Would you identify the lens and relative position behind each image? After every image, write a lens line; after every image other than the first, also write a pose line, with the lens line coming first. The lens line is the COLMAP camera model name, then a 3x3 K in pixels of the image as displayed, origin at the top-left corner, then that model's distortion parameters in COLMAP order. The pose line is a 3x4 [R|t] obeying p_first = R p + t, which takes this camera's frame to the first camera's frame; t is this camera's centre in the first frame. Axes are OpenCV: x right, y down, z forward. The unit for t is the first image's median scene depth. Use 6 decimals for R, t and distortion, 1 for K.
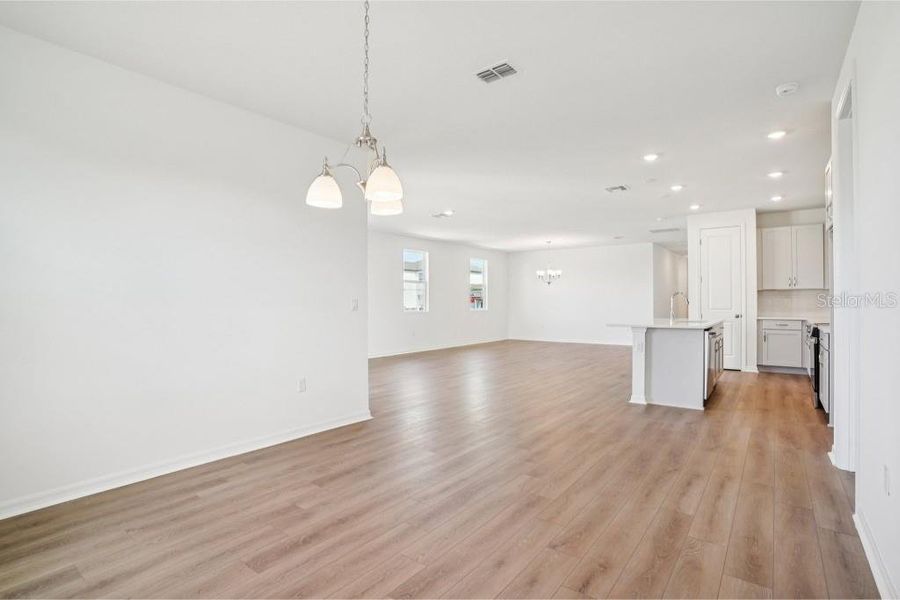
lens RADIAL K [[444.6, 0, 450.0], [0, 444.6, 300.0], [0, 0, 1]] dist [-0.086703, 0.046237]
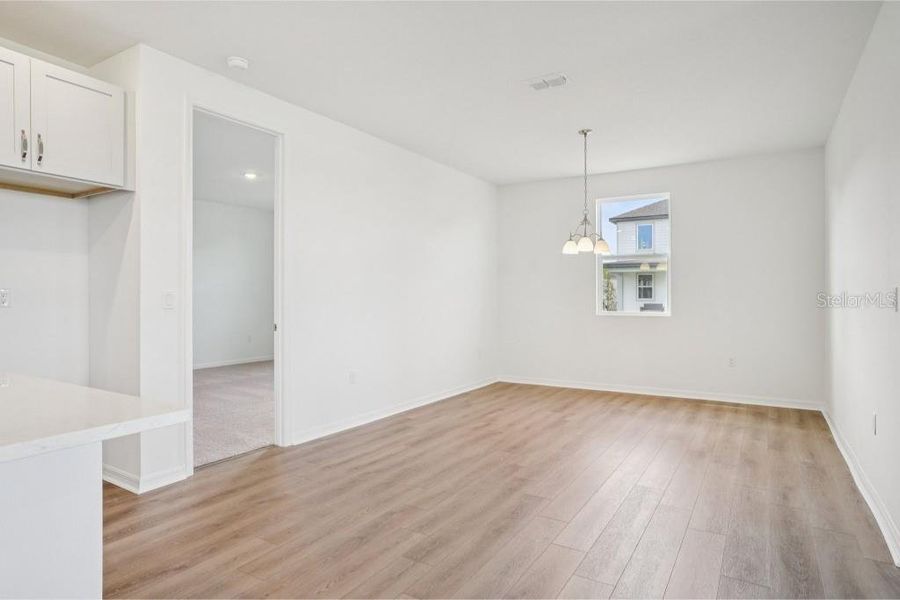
lens RADIAL K [[444.6, 0, 450.0], [0, 444.6, 300.0], [0, 0, 1]] dist [-0.086703, 0.046237]
pose [[-0.996109, 0.004043, -0.088036, 0.421524], [0.004348, 0.999985, -0.003272, 0.015778], [0.088022, -0.003642, -0.996112, 1.962624]]
